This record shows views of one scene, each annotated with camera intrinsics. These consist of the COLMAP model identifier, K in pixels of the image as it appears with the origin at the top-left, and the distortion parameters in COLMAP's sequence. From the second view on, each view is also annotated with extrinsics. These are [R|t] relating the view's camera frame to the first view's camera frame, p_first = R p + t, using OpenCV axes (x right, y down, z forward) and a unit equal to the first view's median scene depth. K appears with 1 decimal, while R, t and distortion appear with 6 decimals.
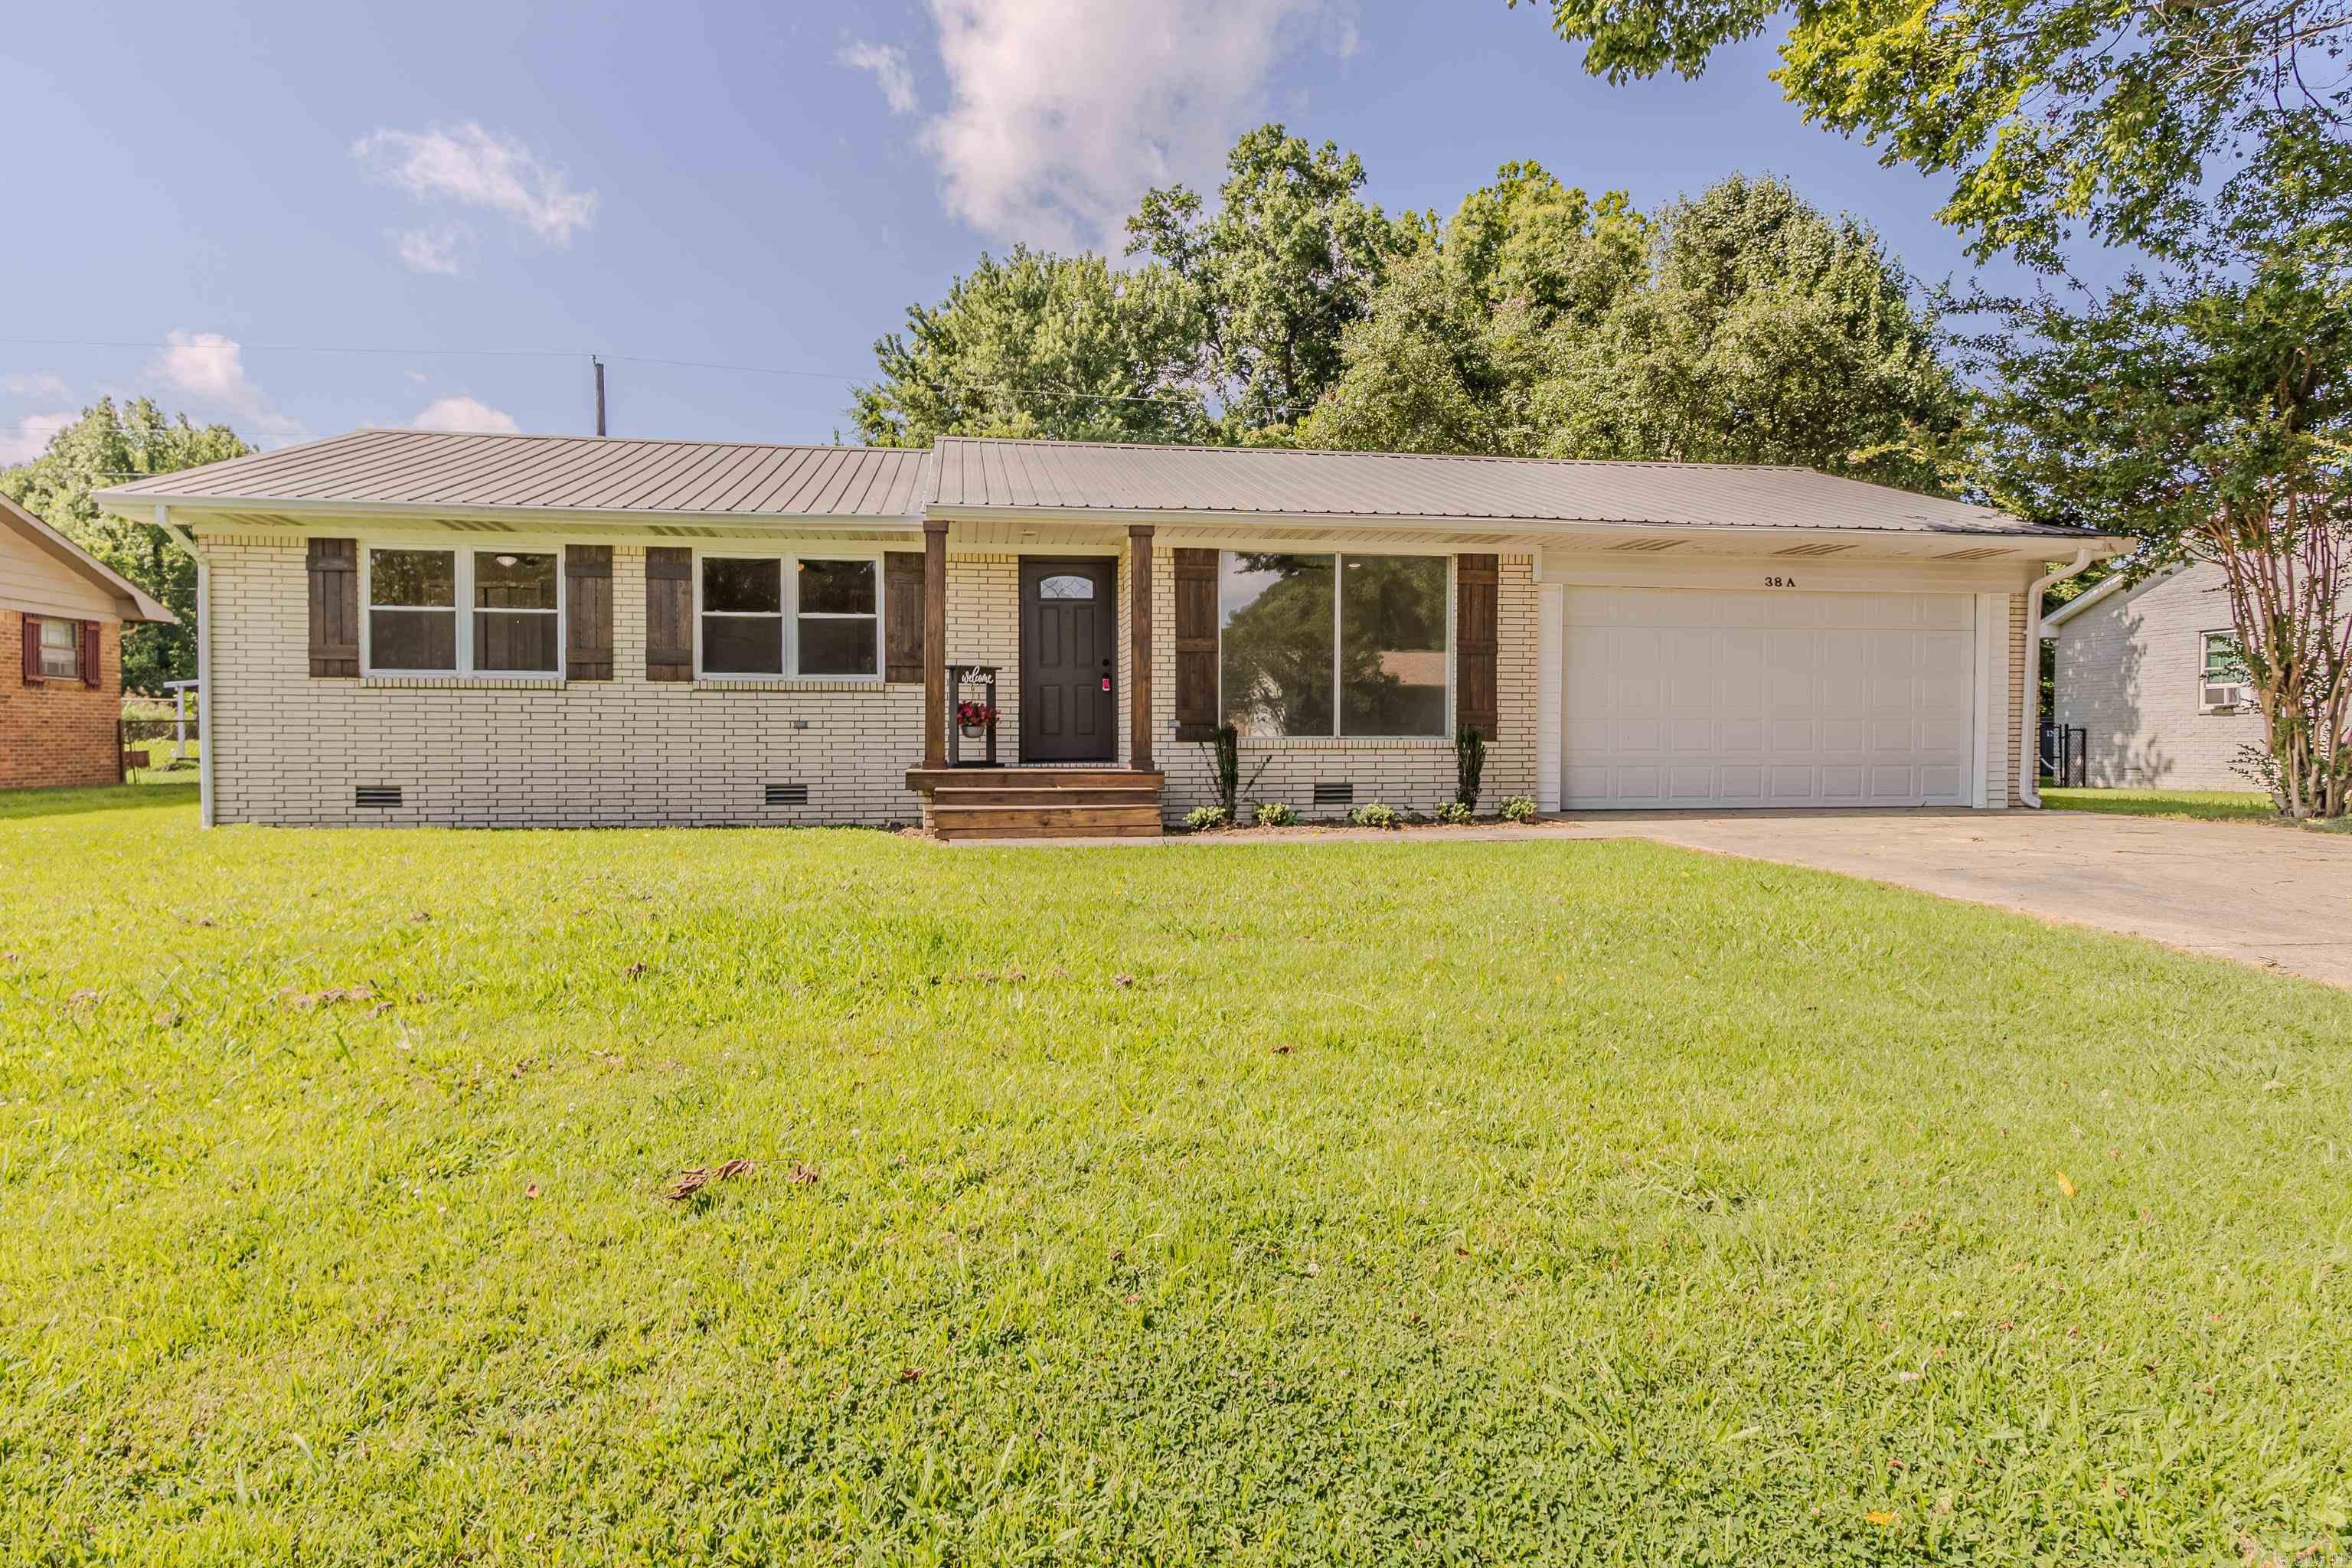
lens RADIAL K [[1287.7, 0, 1186.5], [0, 1287.7, 828.0], [0, 0, 1]] dist [0.013306, -0.000411]
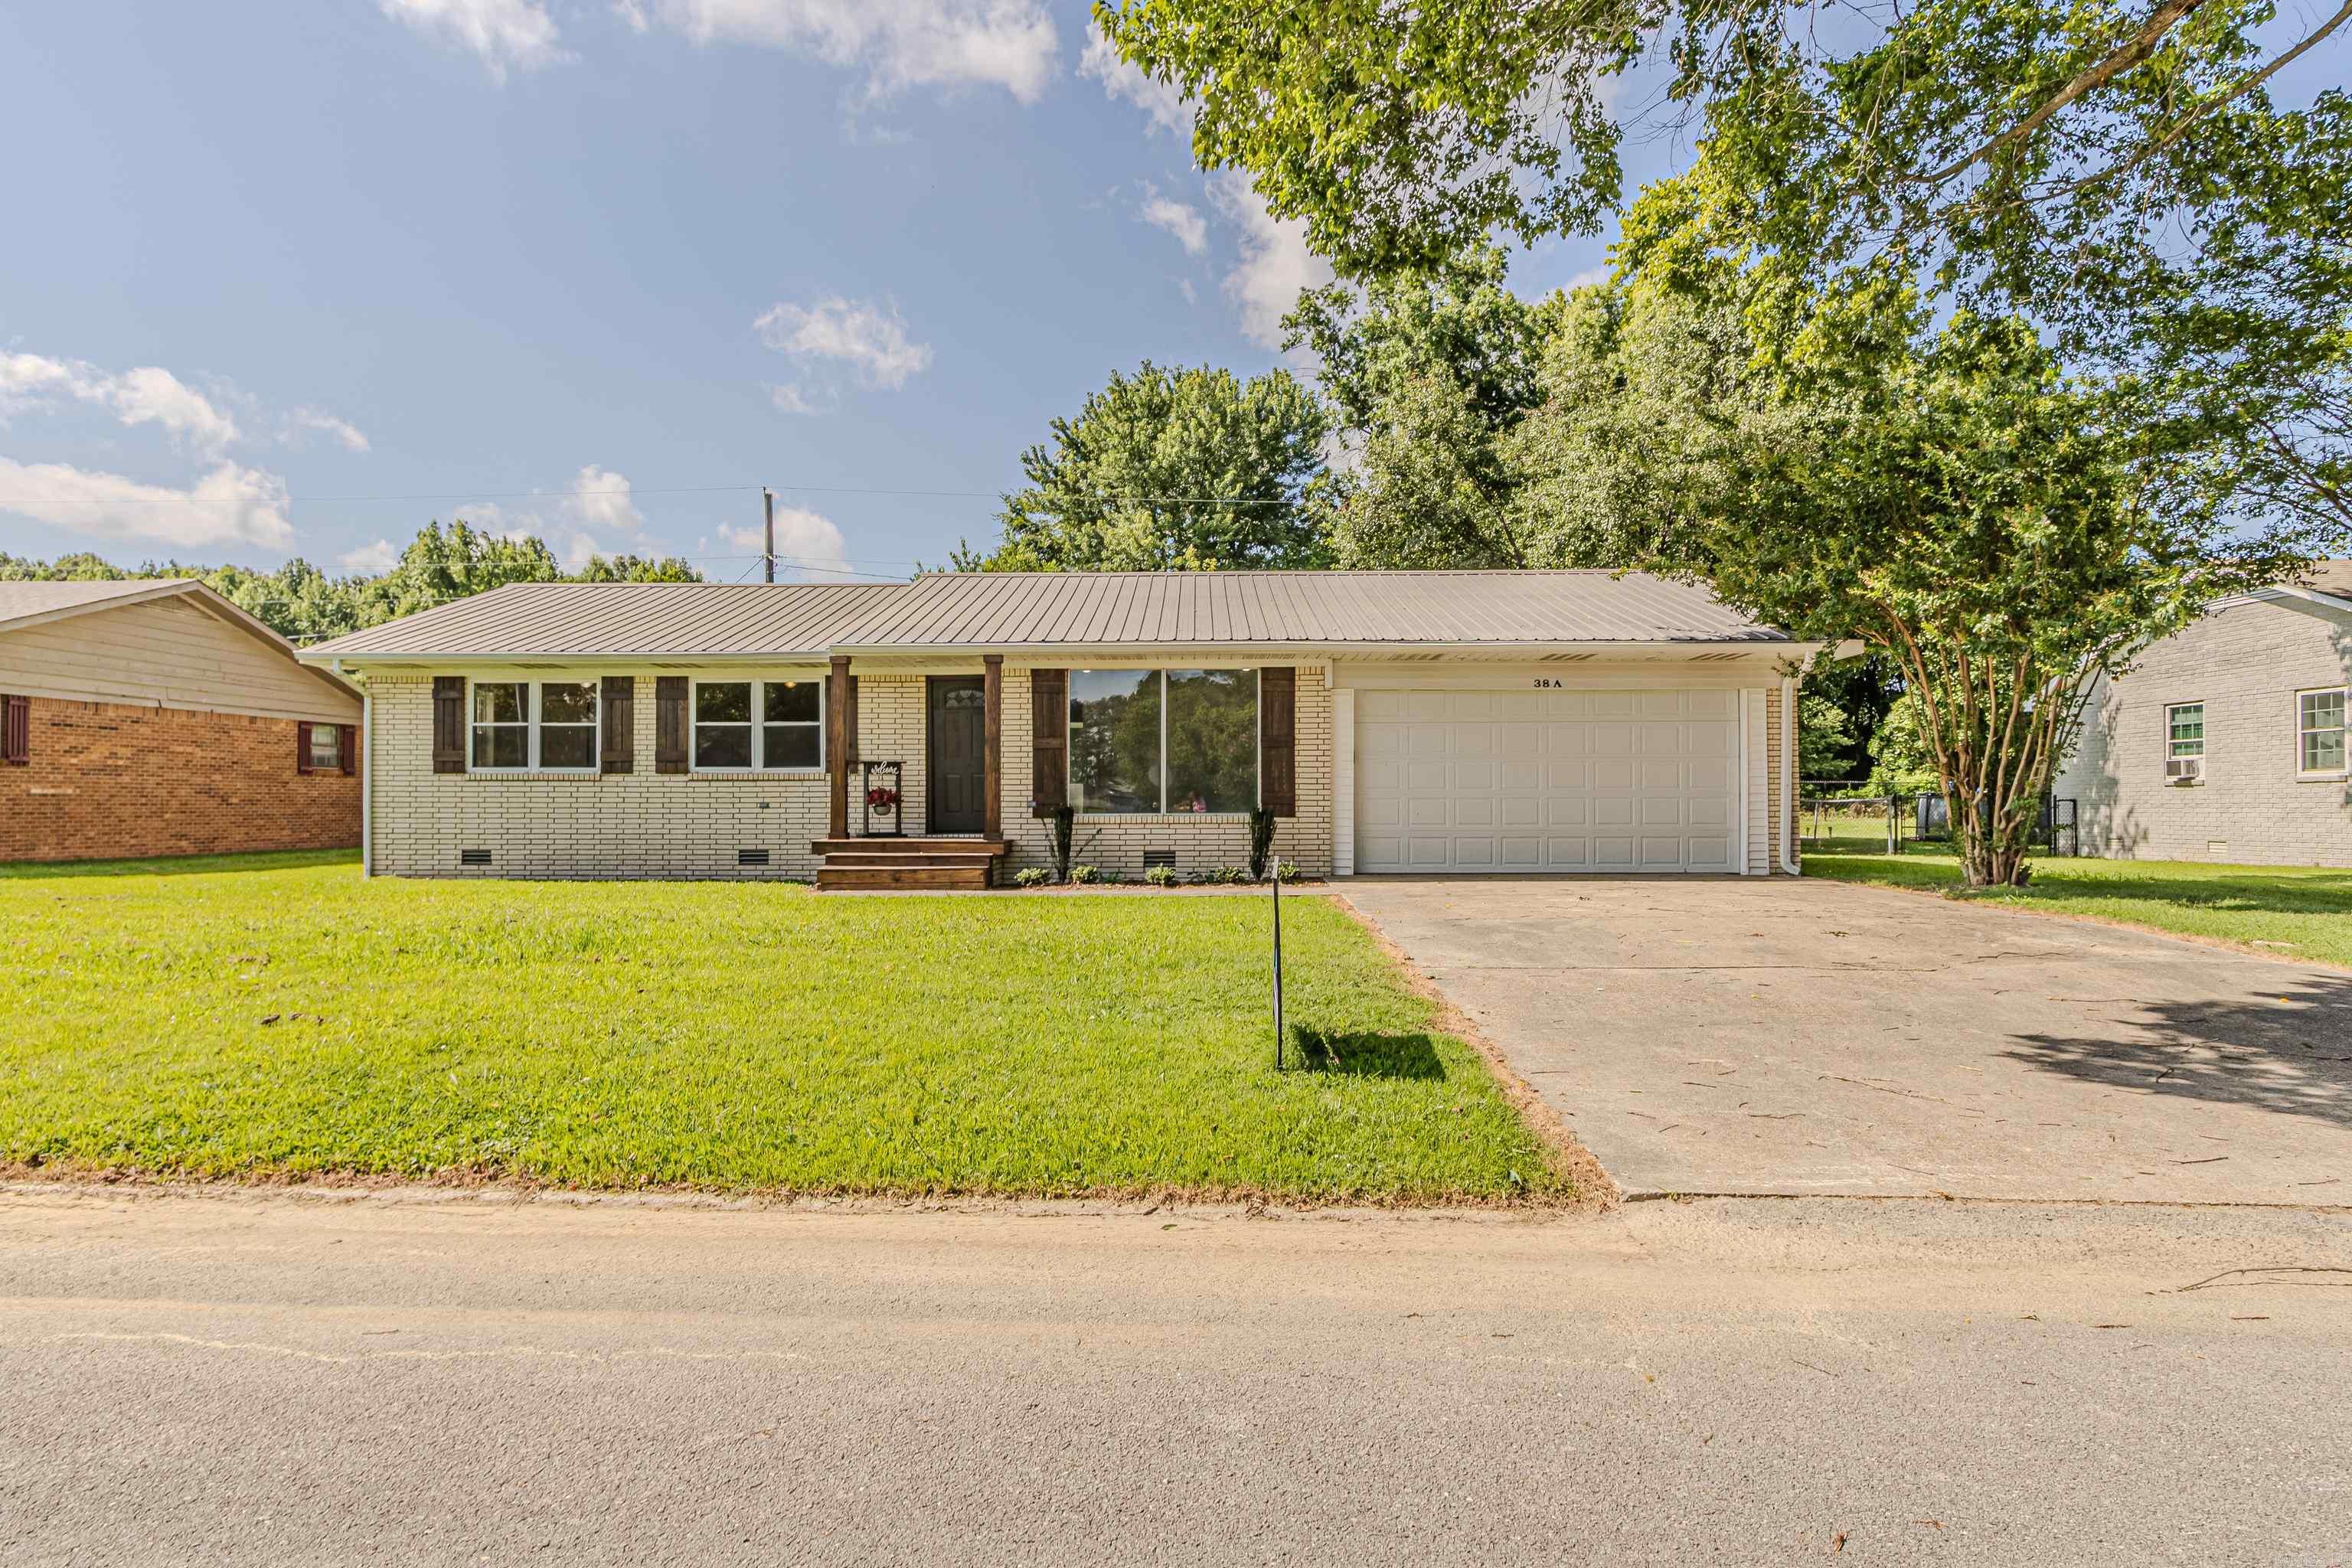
lens RADIAL K [[1287.7, 0, 1186.5], [0, 1287.7, 828.0], [0, 0, 1]] dist [0.013306, -0.000411]
pose [[0.984749, 0.001433, -0.173976, 0.364180], [-0.009874, 0.998815, -0.047664, 0.003031], [0.173701, 0.048655, 0.983596, -0.237815]]
